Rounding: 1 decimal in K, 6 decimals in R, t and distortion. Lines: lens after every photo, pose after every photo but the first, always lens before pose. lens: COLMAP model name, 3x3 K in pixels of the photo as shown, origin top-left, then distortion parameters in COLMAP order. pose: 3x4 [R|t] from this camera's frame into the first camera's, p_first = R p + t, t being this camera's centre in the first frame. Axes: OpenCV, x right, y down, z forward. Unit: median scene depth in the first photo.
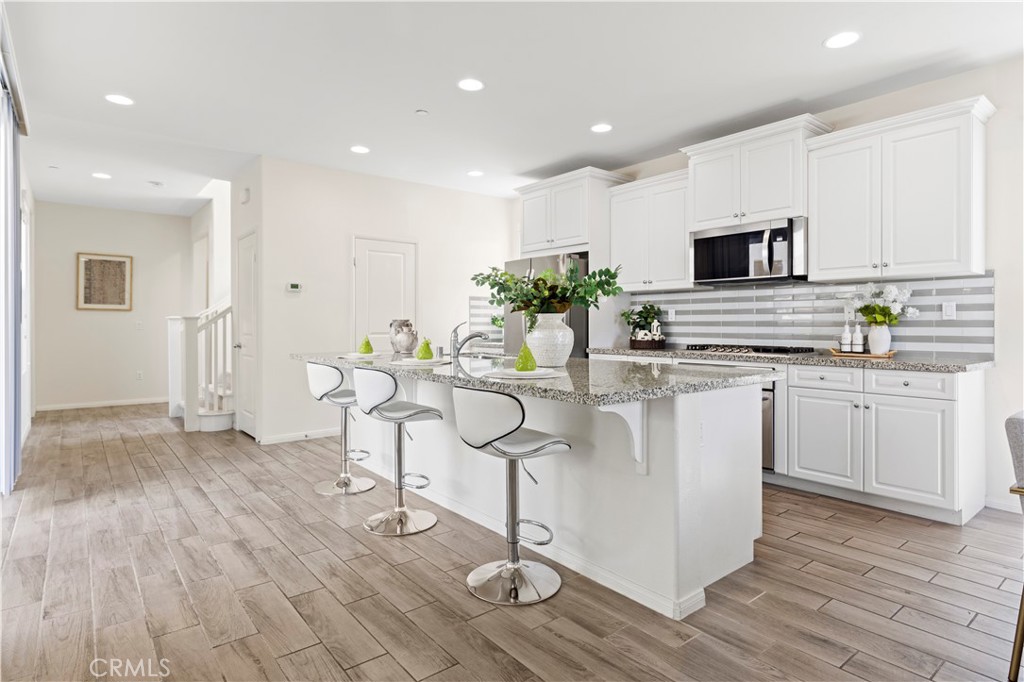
lens RADIAL K [[550.0, 0, 511.4], [0, 550.0, 325.5], [0, 0, 1]] dist [0.000527, 0.000948]
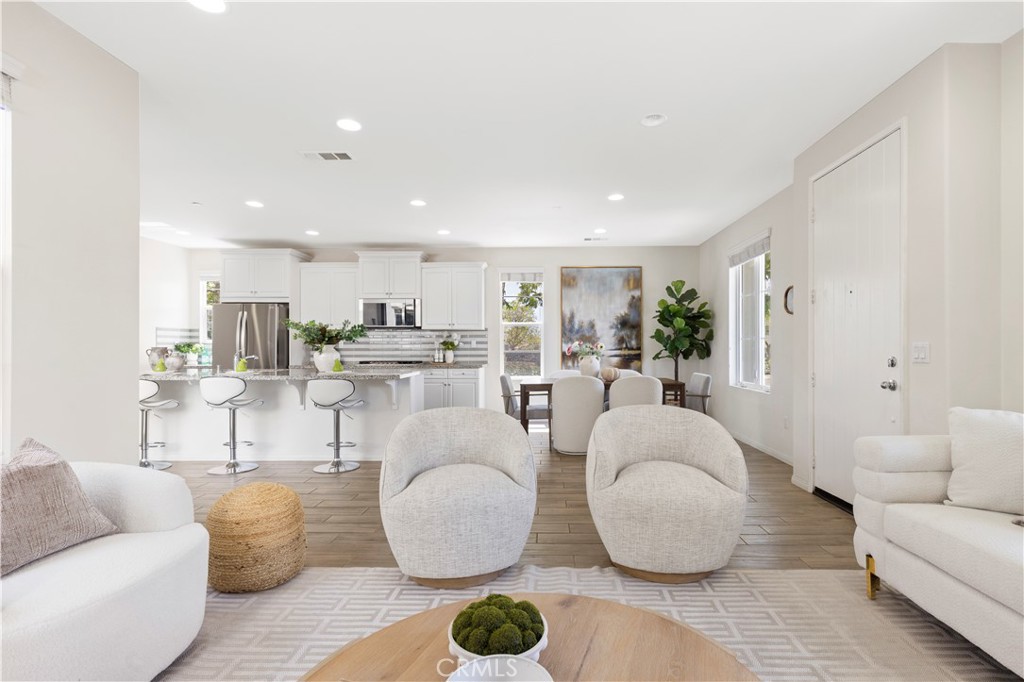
lens RADIAL K [[478.6, 0, 535.8], [0, 478.6, 347.8], [0, 0, 1]] dist [0.004507, -0.000610]
pose [[0.642891, 0.000226, 0.765958, -0.605676], [0.004735, 0.999980, -0.004269, 0.000491], [-0.765943, 0.006372, 0.642877, -0.533792]]
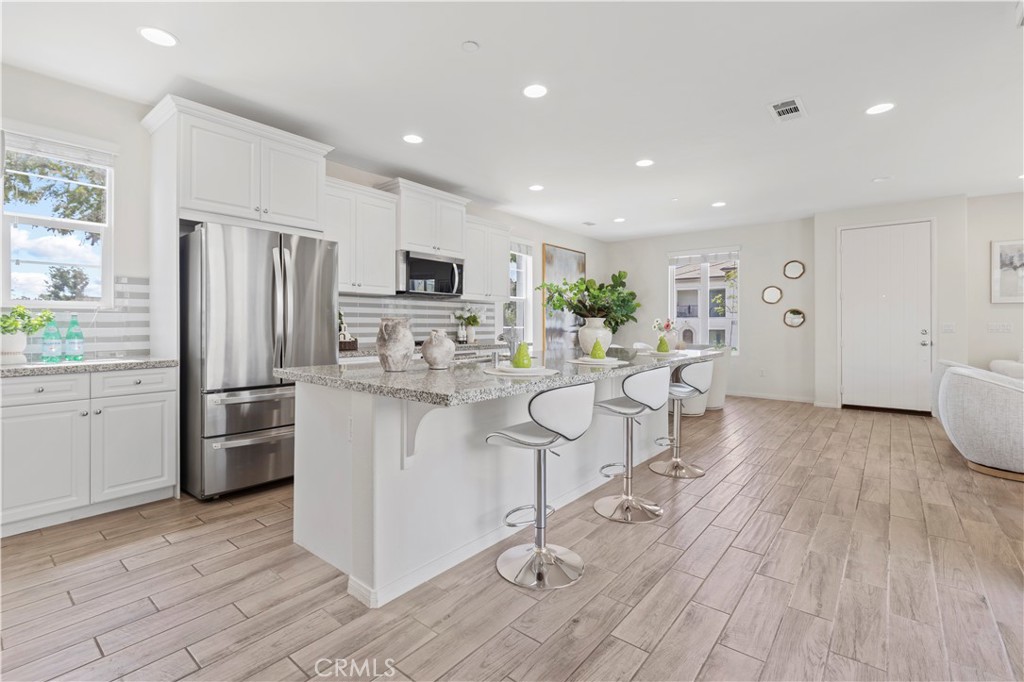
lens RADIAL K [[463.3, 0, 509.9], [0, 463.3, 326.7], [0, 0, 1]] dist [0.006776, -0.001587]
pose [[-0.207574, -0.002570, 0.978216, -0.871811], [0.001994, 0.999993, 0.003050, -0.003060], [-0.978217, 0.002583, -0.207567, 1.181310]]
